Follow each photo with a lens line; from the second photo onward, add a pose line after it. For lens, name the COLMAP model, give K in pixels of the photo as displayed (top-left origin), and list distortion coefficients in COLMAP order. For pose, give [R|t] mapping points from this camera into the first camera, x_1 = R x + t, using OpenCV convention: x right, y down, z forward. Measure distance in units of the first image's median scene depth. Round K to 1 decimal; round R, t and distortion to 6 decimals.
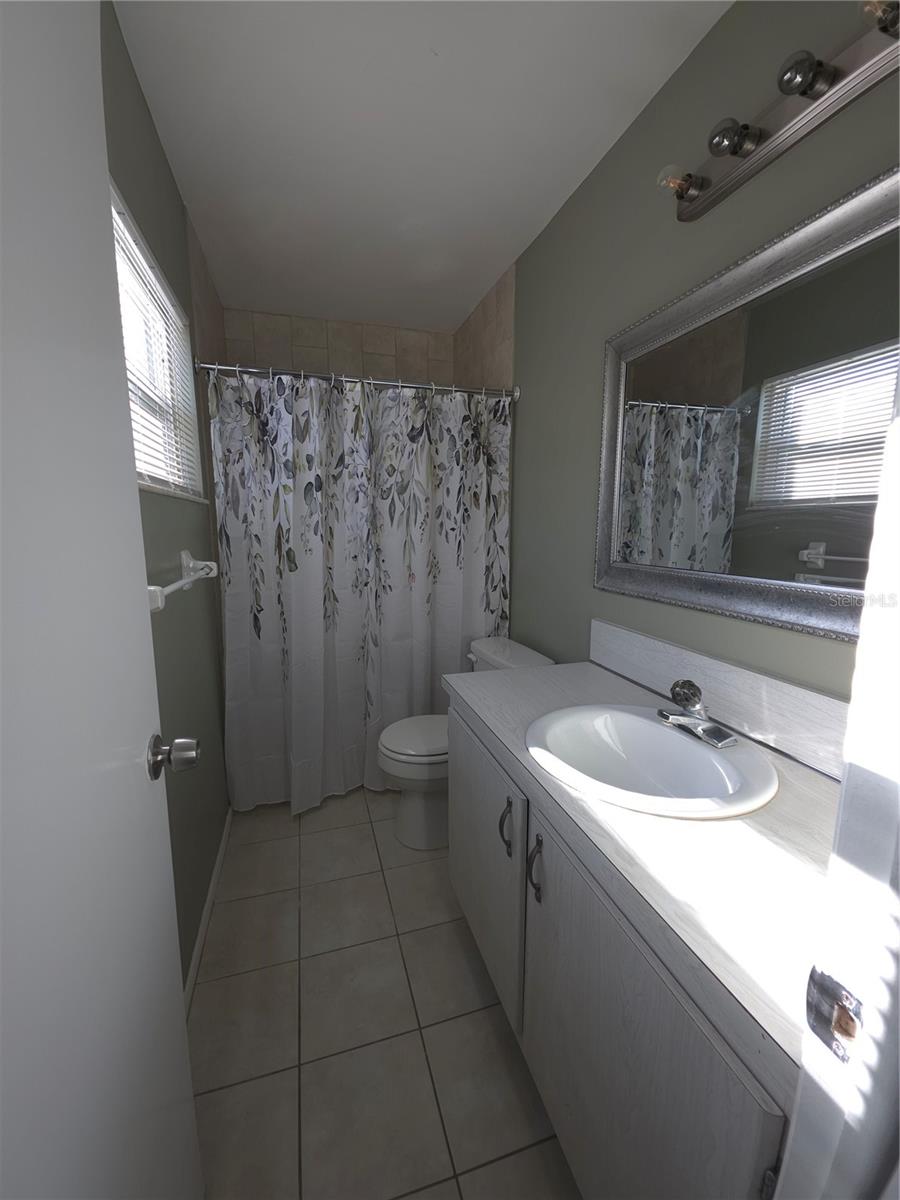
lens RADIAL K [[477.3, 0, 445.5], [0, 477.3, 596.8], [0, 0, 1]] dist [0.008041, -0.006591]
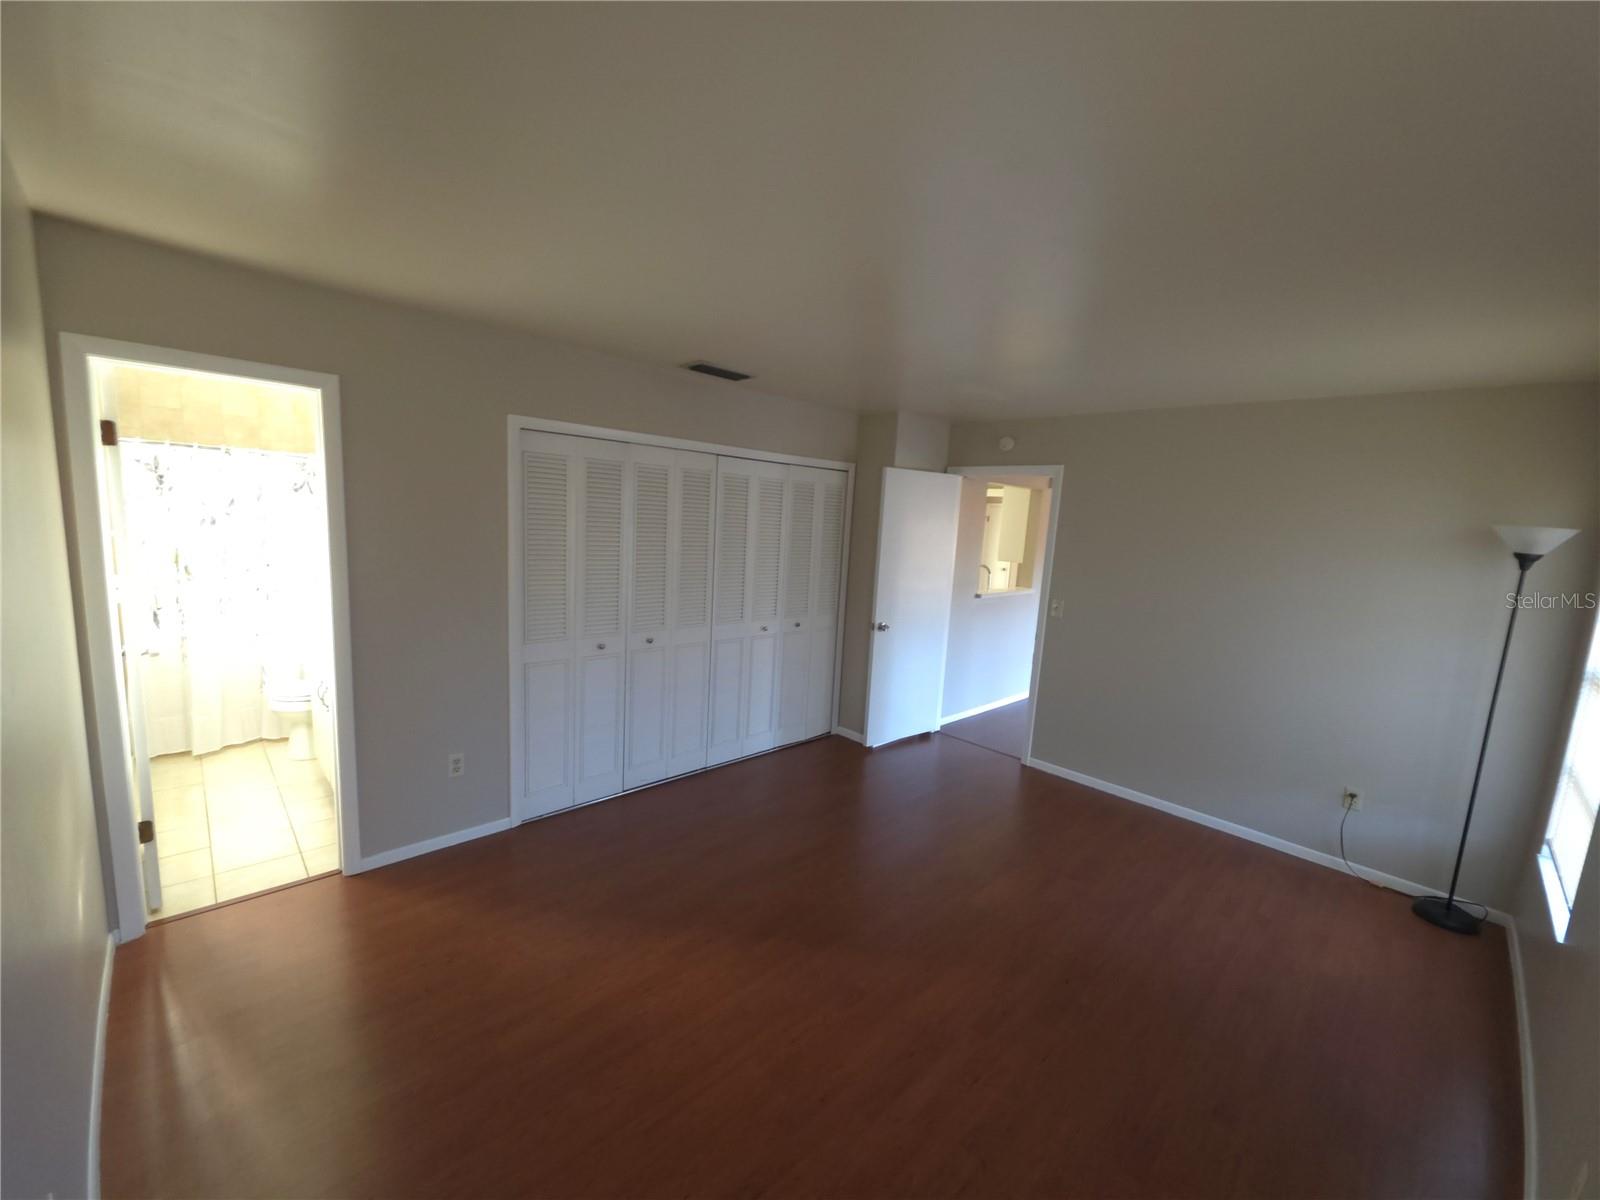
lens RADIAL K [[636.4, 0, 805.8], [0, 636.4, 611.7], [0, 0, 1]] dist [0.008041, -0.006591]
pose [[0.883603, -0.018269, 0.467881, 0.596110], [0.013811, 0.999821, 0.012958, 0.057675], [-0.468034, -0.004988, 0.883697, -2.231445]]
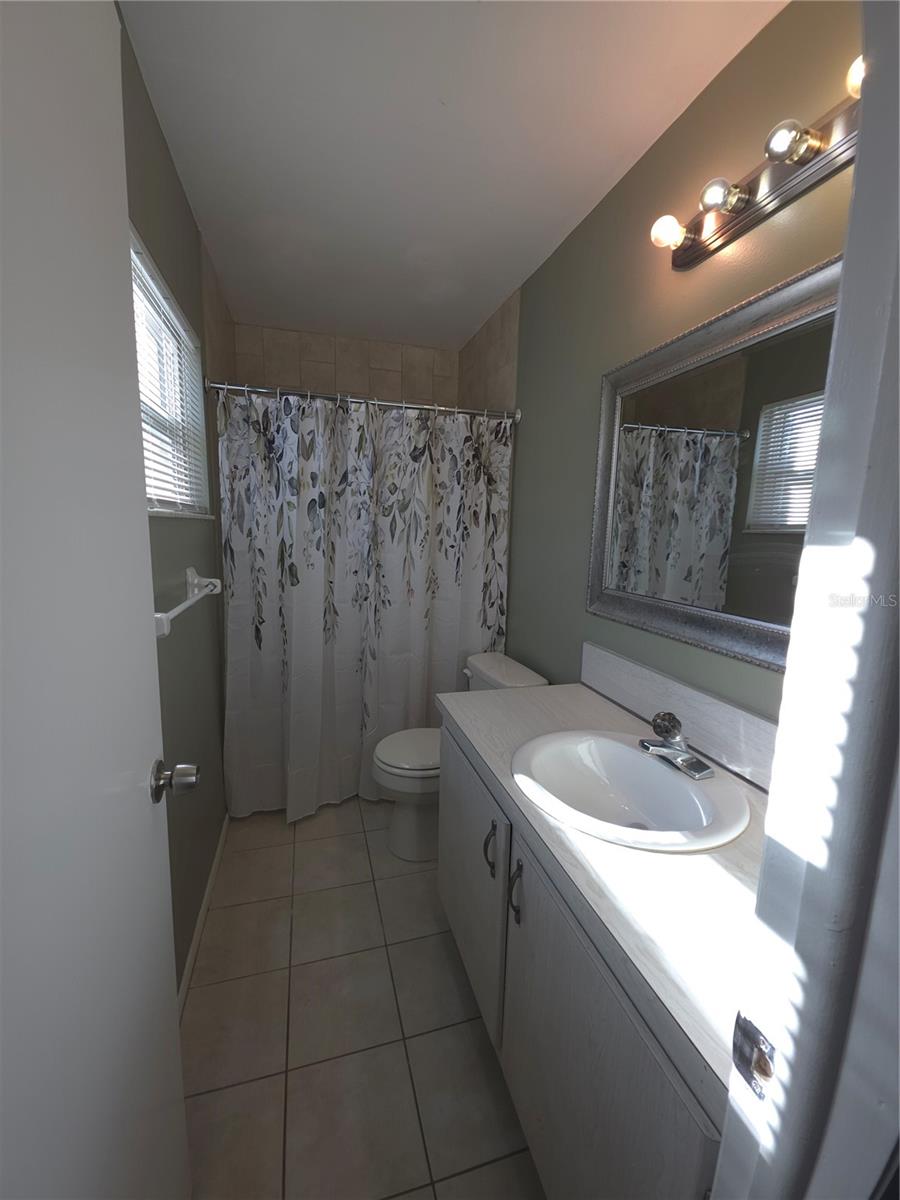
lens RADIAL K [[477.3, 0, 445.2], [0, 477.3, 597.6], [0, 0, 1]] dist [0.008041, -0.006591]
pose [[0.999634, 0.026175, -0.006894, 0.016928], [-0.026197, 0.999652, -0.003163, -0.047505], [0.006809, 0.003343, 0.999971, -0.035015]]
